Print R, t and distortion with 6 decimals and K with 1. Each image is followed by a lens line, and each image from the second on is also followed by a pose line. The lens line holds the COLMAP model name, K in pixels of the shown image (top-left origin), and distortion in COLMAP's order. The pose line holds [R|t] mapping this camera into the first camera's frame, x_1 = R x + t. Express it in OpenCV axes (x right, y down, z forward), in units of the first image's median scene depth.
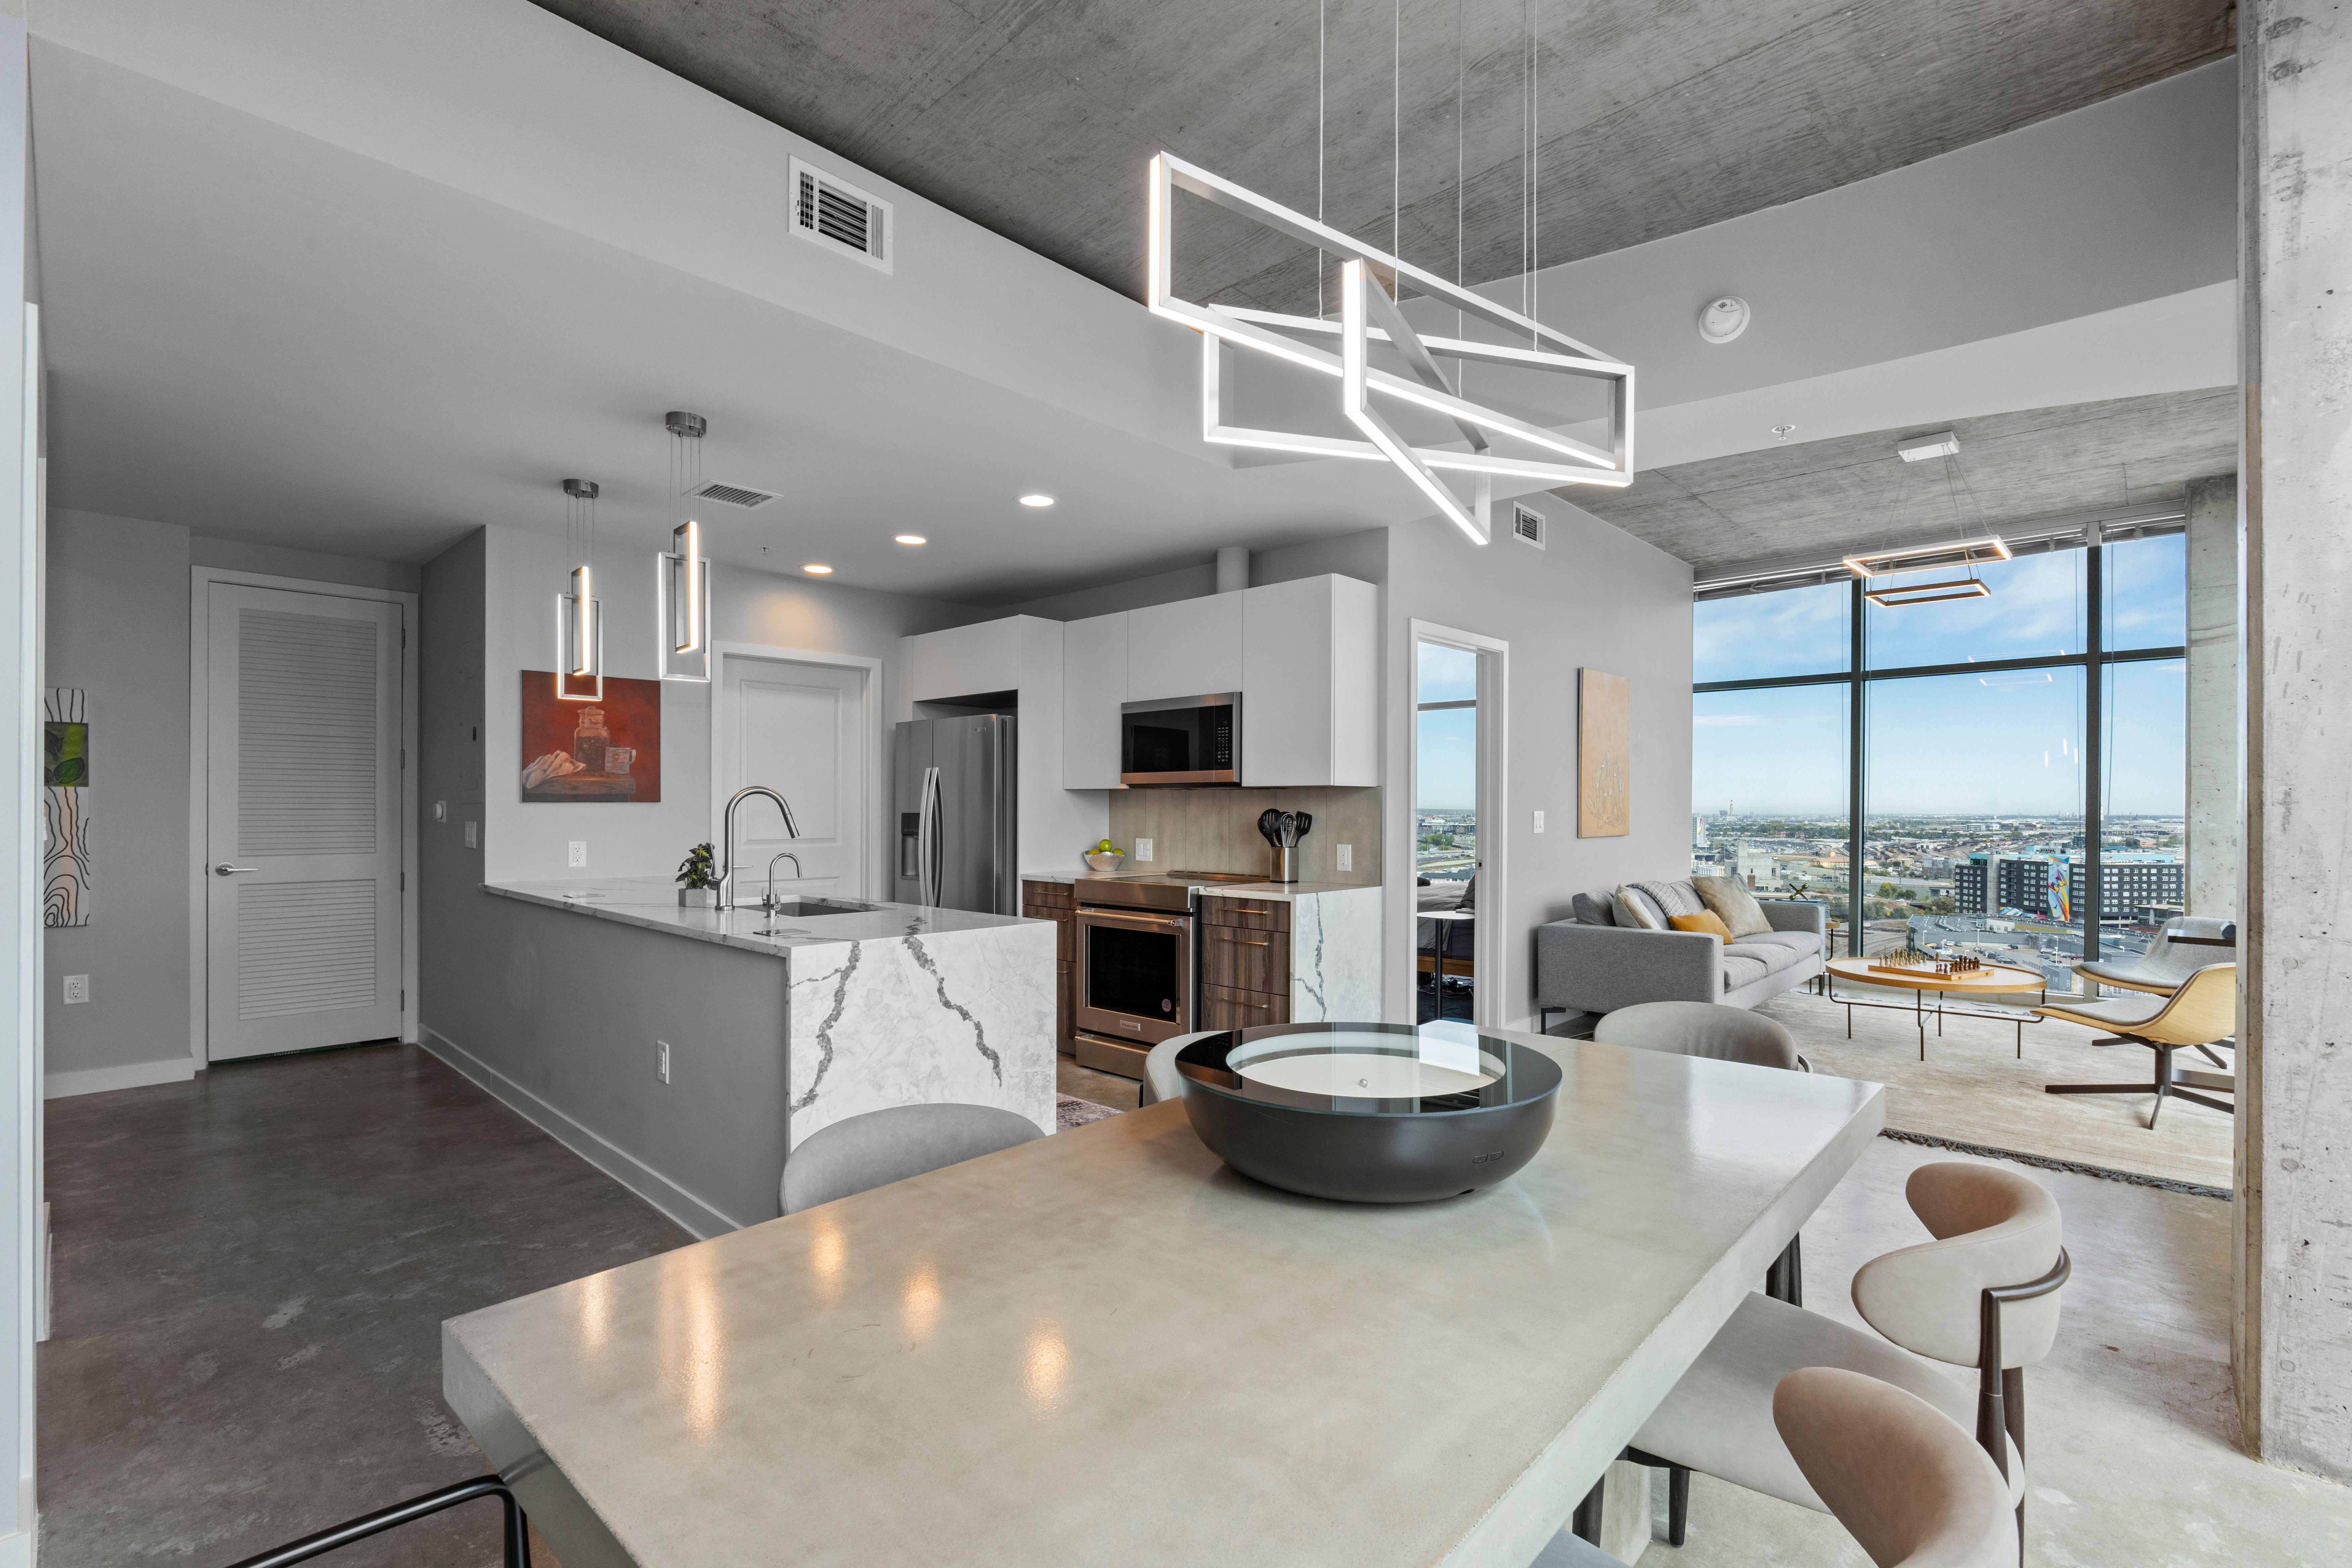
lens RADIAL K [[1042.7, 0, 1178.8], [0, 1042.7, 810.5], [0, 0, 1]] dist [-0.005862, 0.000226]
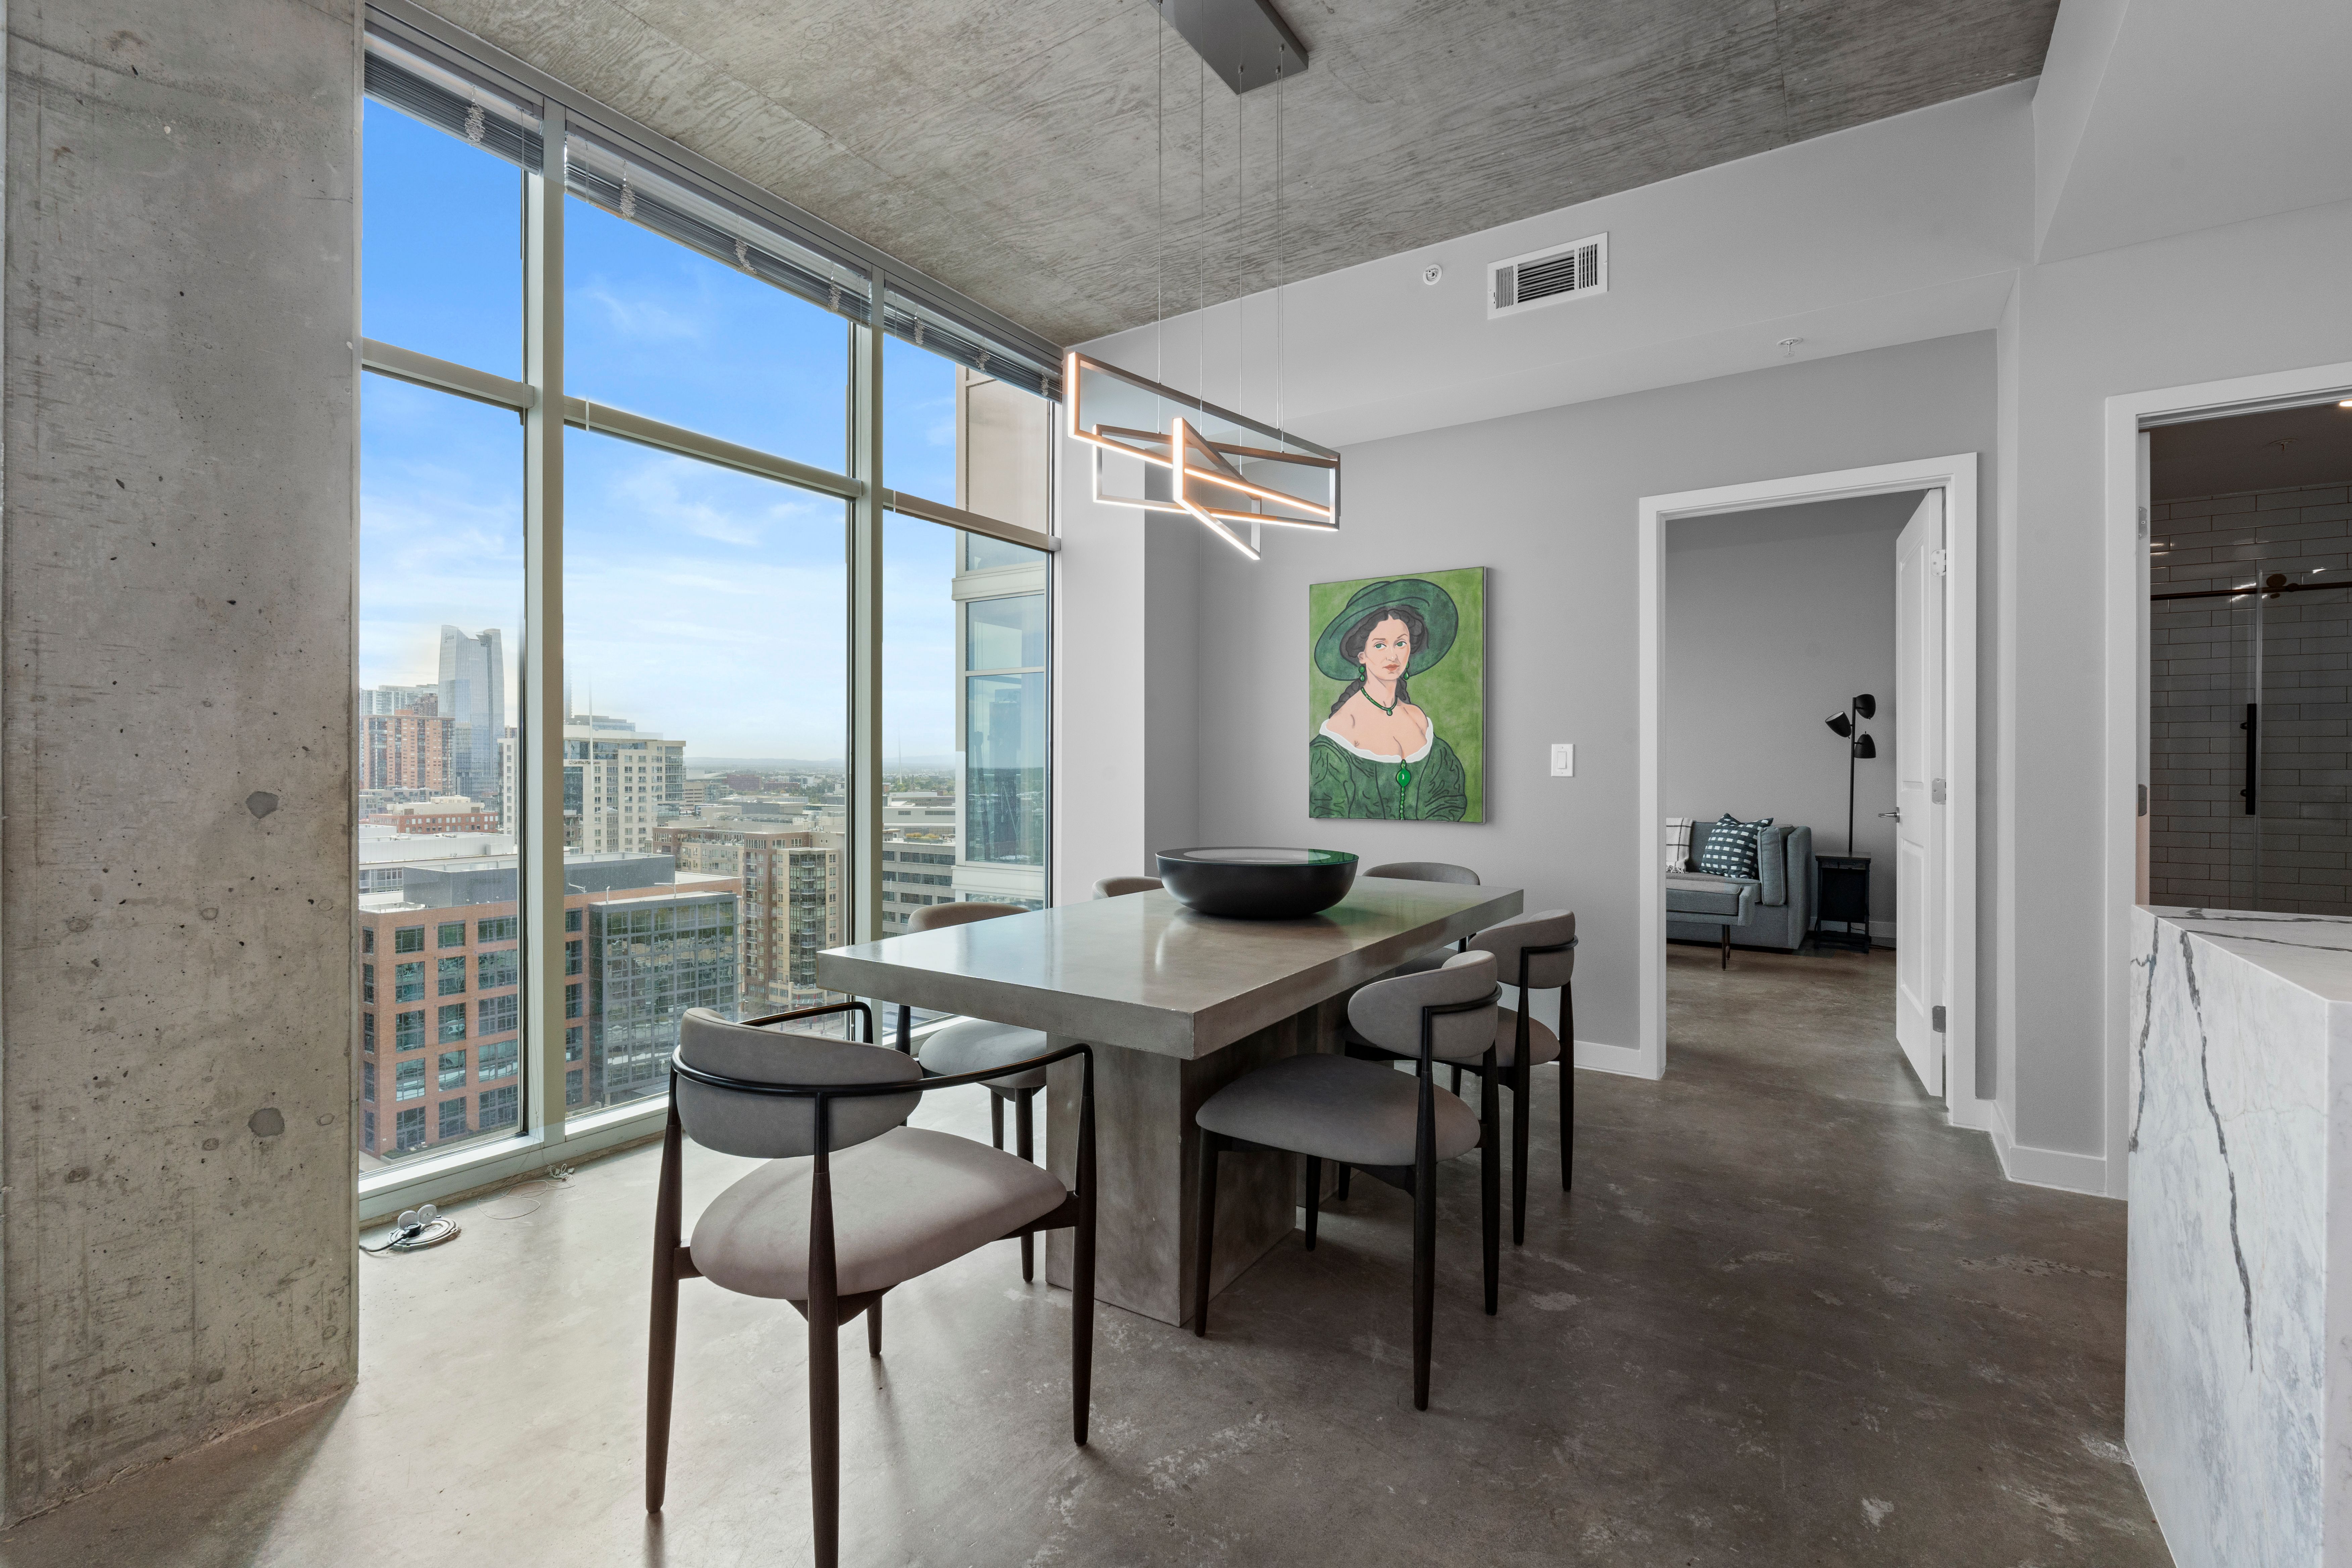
lens RADIAL K [[1033.4, 0, 1179.4], [0, 1033.4, 774.6], [0, 0, 1]] dist [-0.007507, 0.000917]
pose [[-0.985270, -0.003674, -0.170968, 0.197123], [-0.005074, 0.999957, 0.007751, 0.025191], [0.170932, 0.008504, -0.985246, 0.870288]]
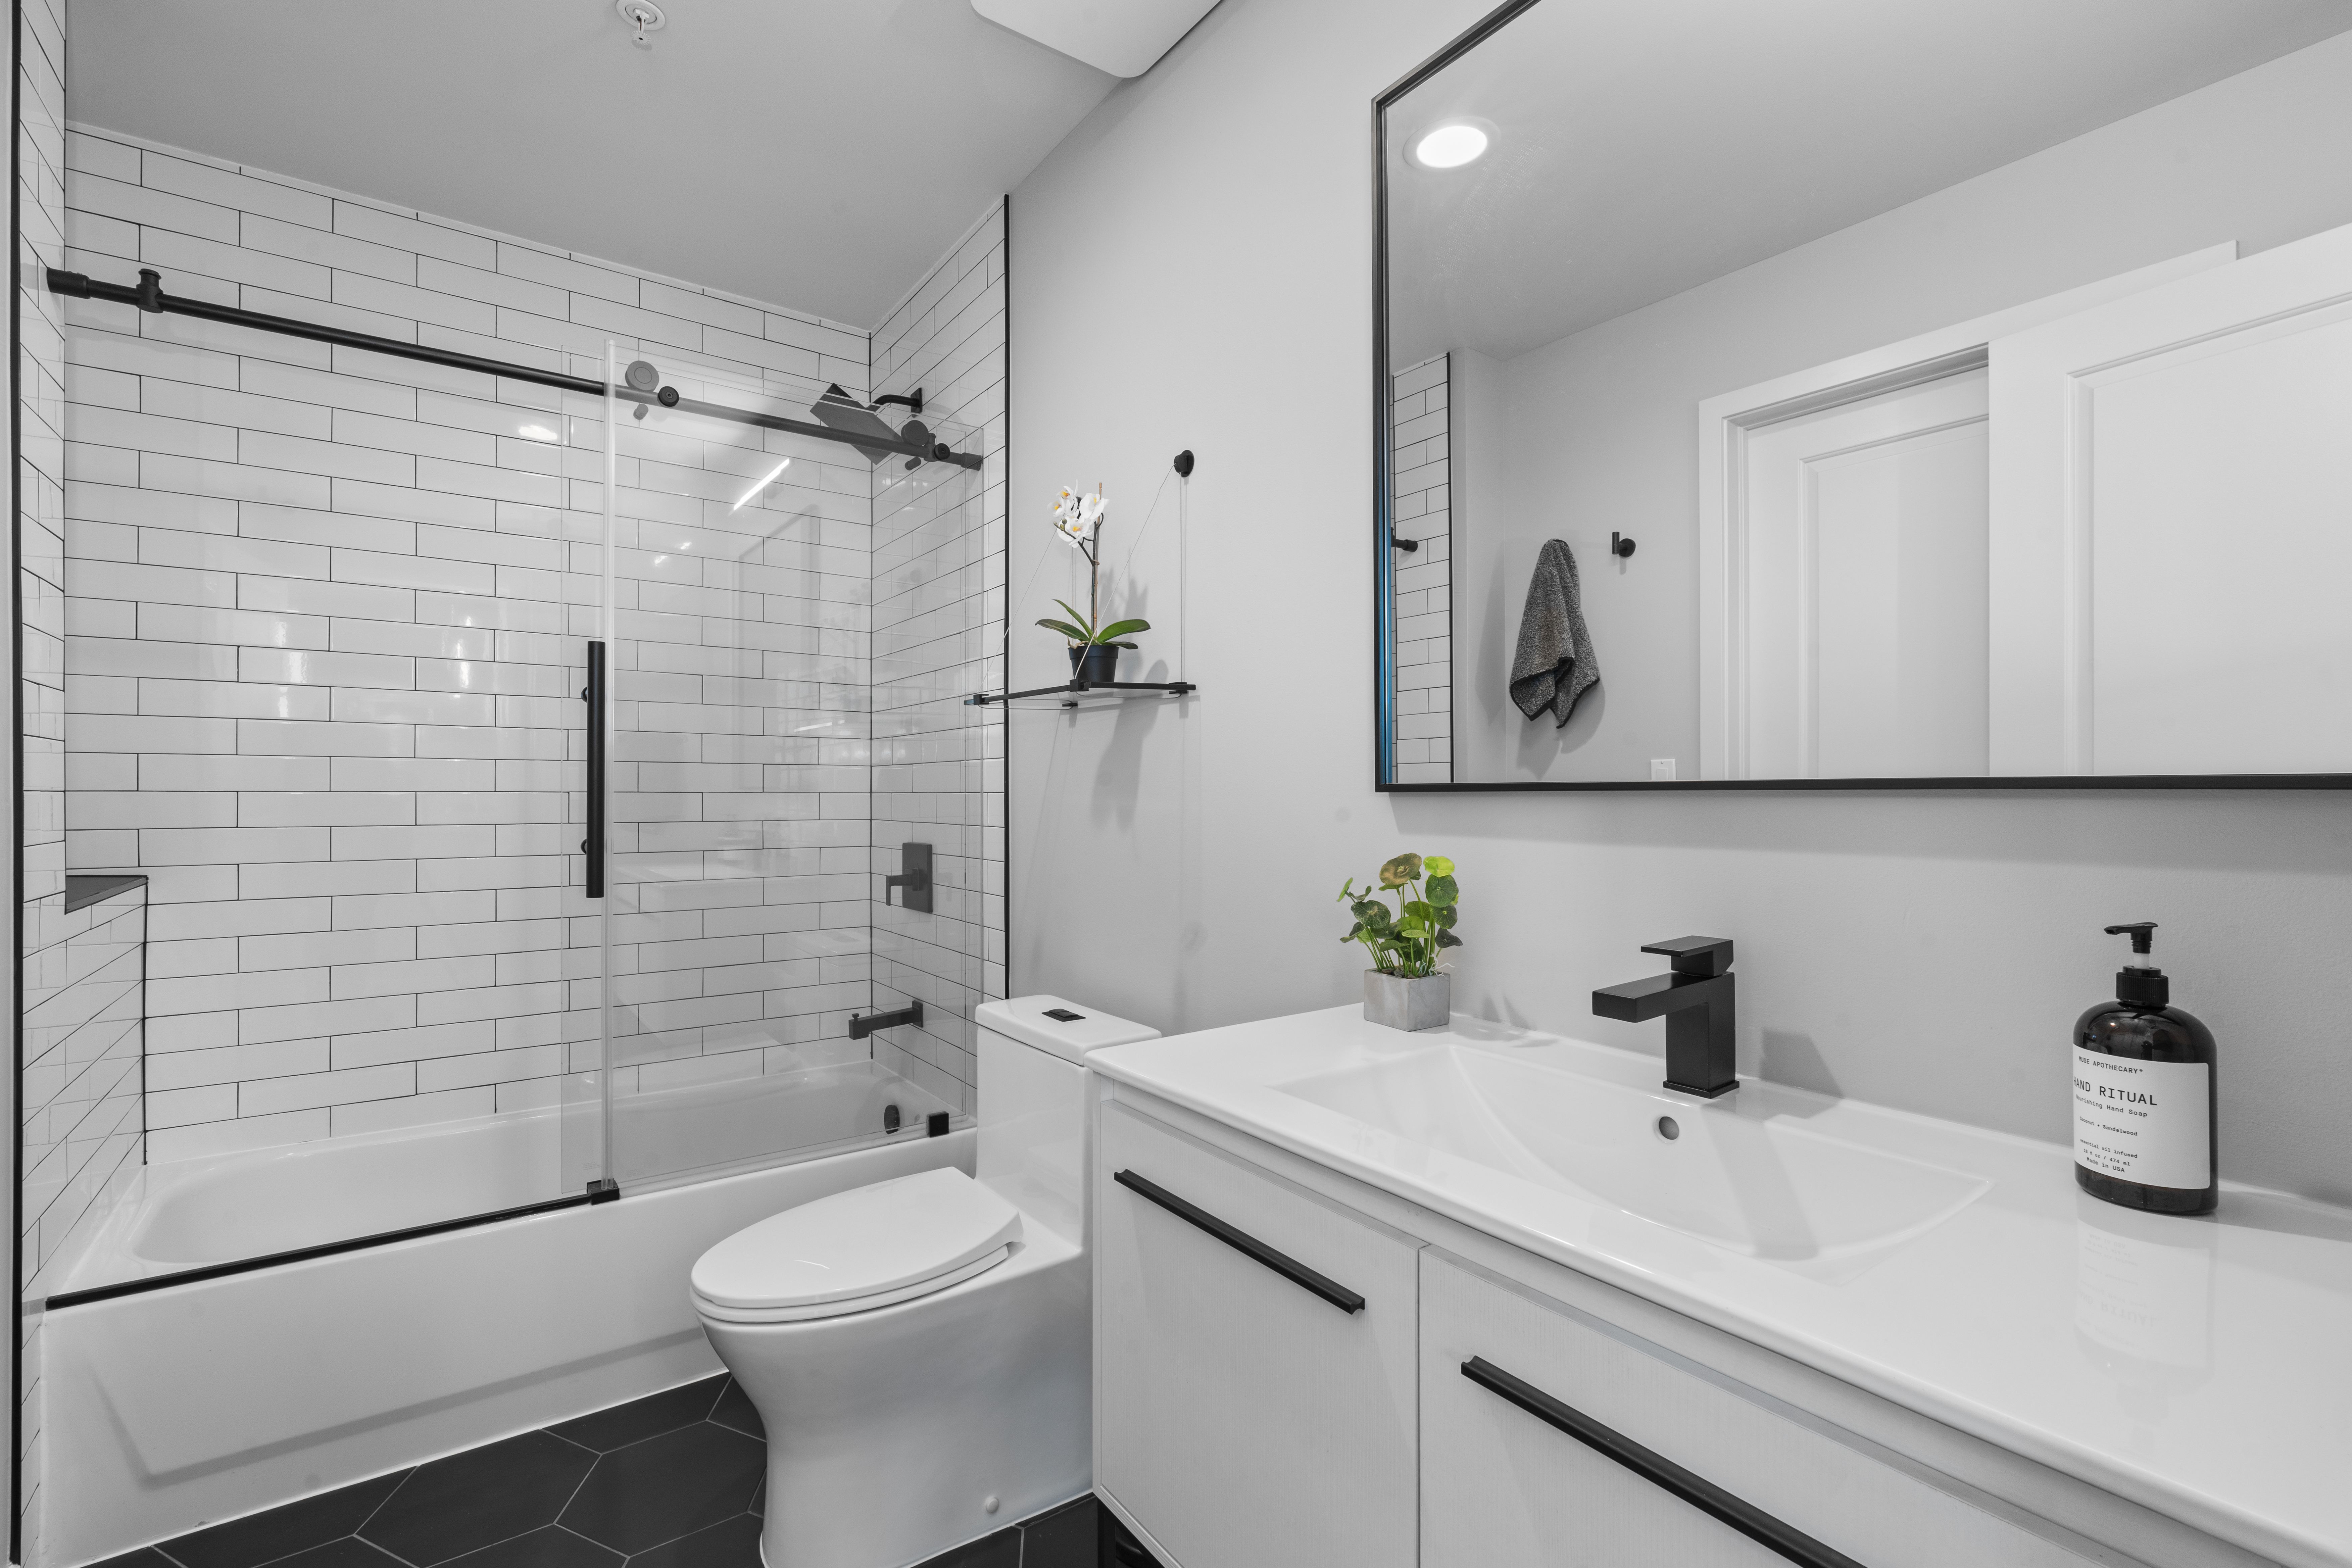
lens RADIAL K [[1051.7, 0, 1176.9], [0, 1051.7, 795.5], [0, 0, 1]] dist [-0.002857, -0.000077]
pose [[-0.191151, -0.003685, -0.981554, -0.545859], [-0.004109, 0.999987, -0.002954, 0.024368], [0.981552, 0.003469, -0.191163, 0.430299]]
